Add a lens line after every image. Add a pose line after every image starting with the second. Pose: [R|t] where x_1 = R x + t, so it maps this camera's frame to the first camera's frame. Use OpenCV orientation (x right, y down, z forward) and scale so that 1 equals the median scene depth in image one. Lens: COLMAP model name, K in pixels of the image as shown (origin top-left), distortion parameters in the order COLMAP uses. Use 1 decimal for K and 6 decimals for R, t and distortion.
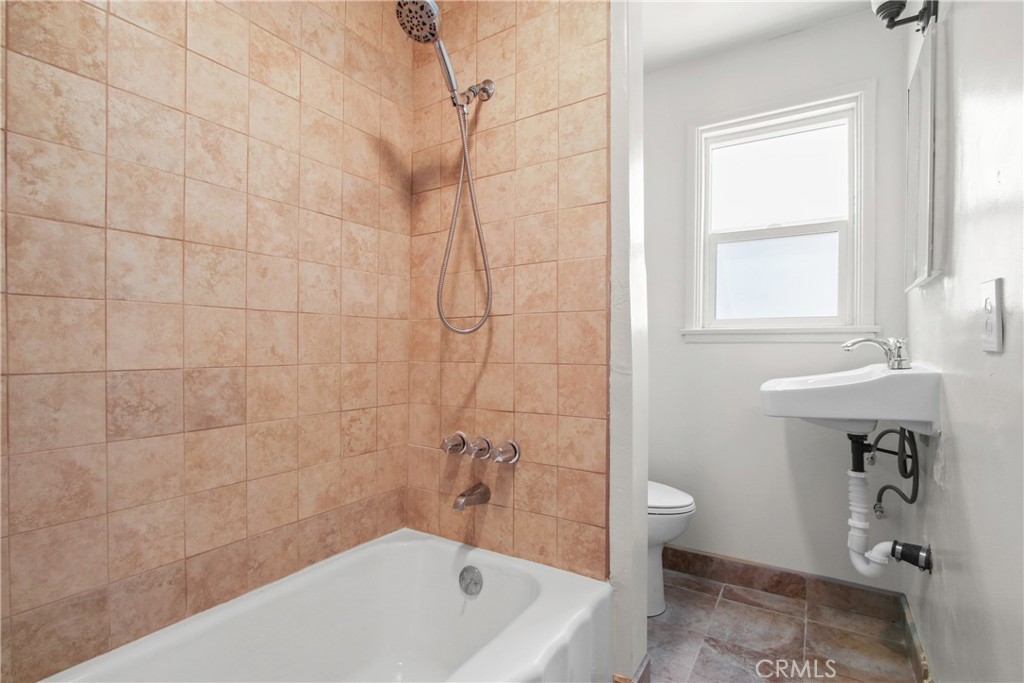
lens RADIAL K [[481.6, 0, 536.7], [0, 481.6, 340.8], [0, 0, 1]] dist [-0.015221, 0.003914]
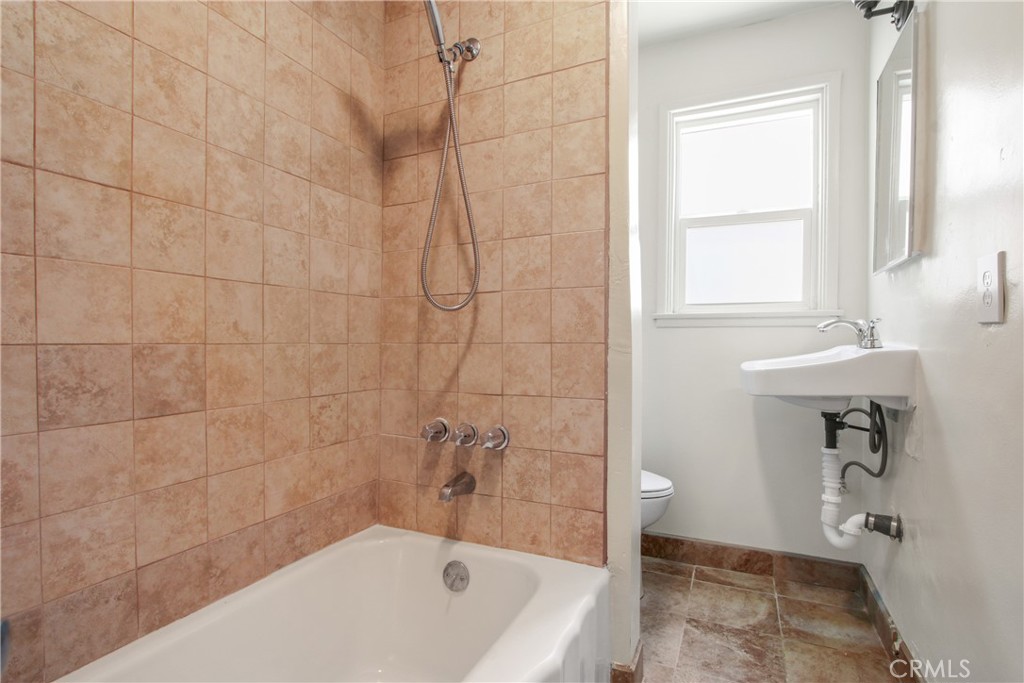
lens RADIAL K [[481.6, 0, 514.4], [0, 481.6, 346.6], [0, 0, 1]] dist [-0.015221, 0.003914]
pose [[0.991677, -0.001299, 0.128742, -0.152414], [-0.000210, 0.999931, 0.011707, 0.044294], [-0.128749, -0.011637, 0.991609, 0.068316]]
